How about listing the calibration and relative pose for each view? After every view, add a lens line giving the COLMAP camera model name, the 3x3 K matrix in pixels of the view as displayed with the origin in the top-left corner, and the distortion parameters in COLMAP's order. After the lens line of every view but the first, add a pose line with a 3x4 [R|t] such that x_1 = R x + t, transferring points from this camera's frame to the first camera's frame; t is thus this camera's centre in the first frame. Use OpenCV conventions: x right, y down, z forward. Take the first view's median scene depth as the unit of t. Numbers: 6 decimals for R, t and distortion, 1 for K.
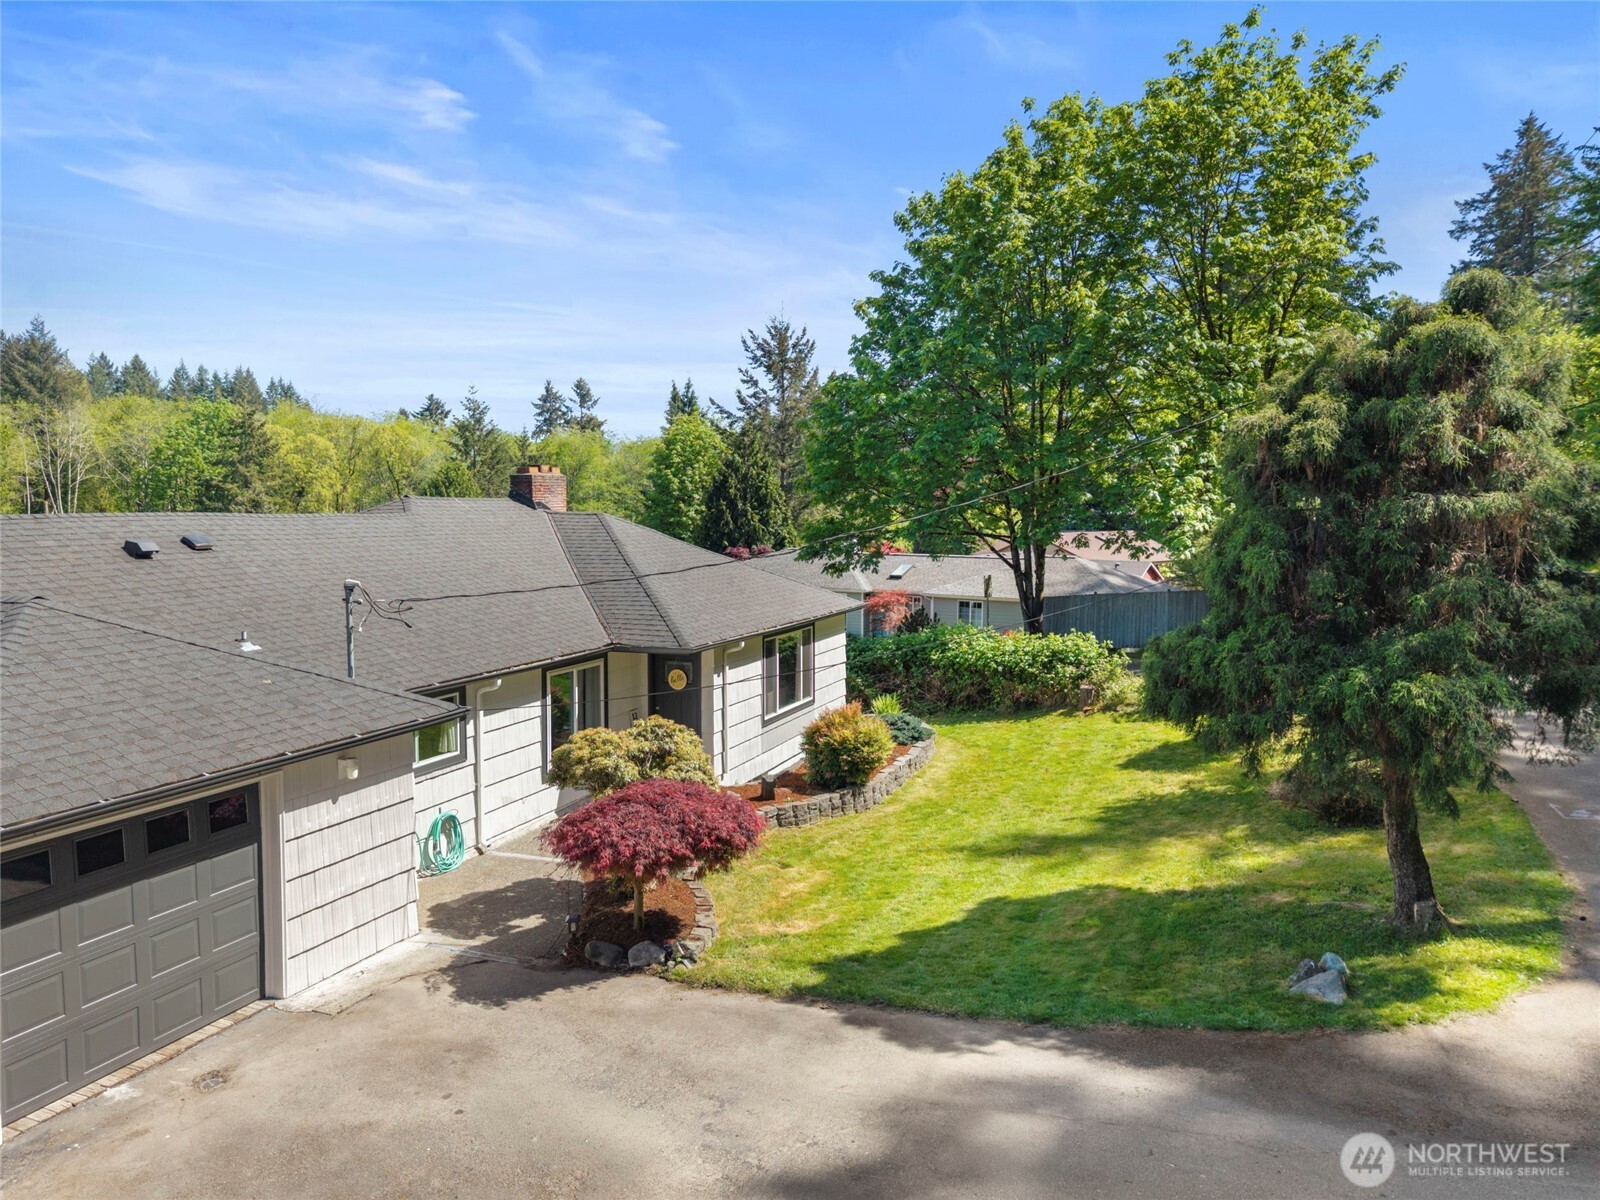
lens RADIAL K [[1123.1, 0, 797.9], [0, 1123.1, 591.4], [0, 0, 1]] dist [0.017781, -0.017490]
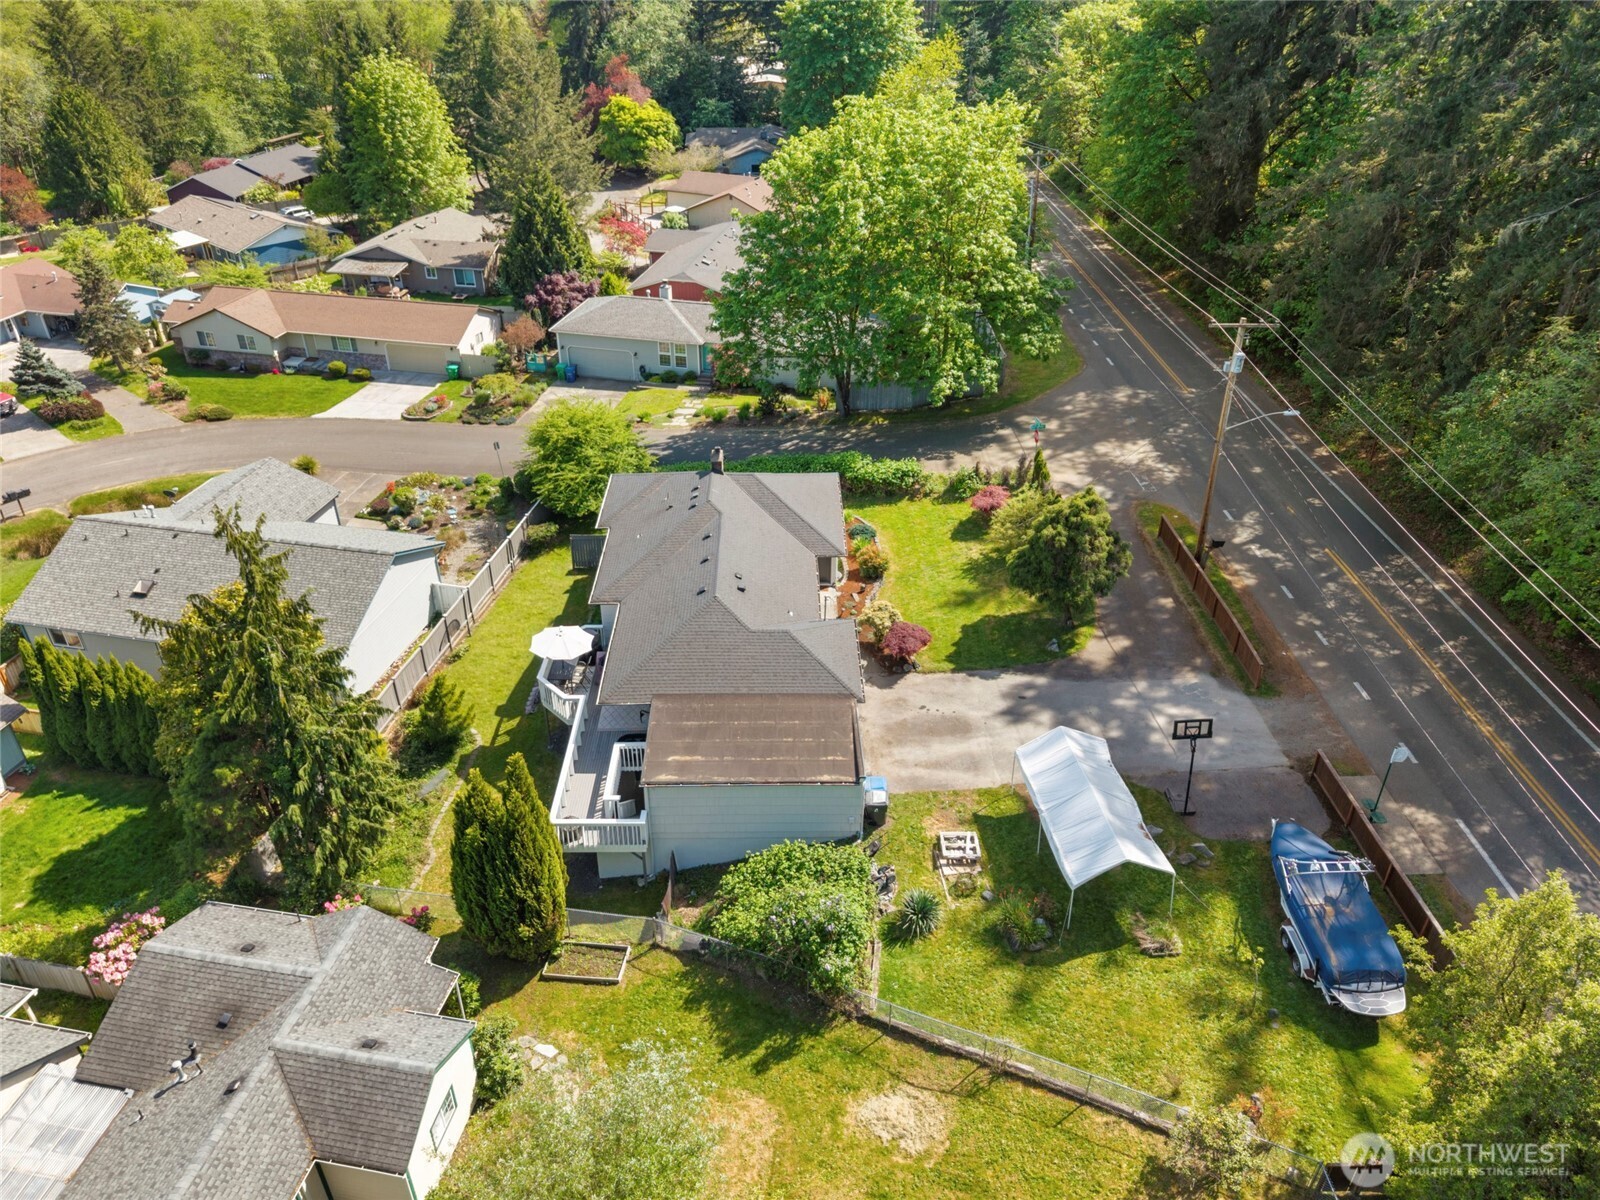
lens RADIAL K [[1123.1, 0, 795.0], [0, 1123.1, 599.5], [0, 0, 1]] dist [0.017781, -0.017490]
pose [[0.914274, -0.196431, 0.354285, -1.156982], [0.008243, 0.883409, 0.468530, -1.092152], [-0.405012, -0.425444, 0.809297, -1.220169]]
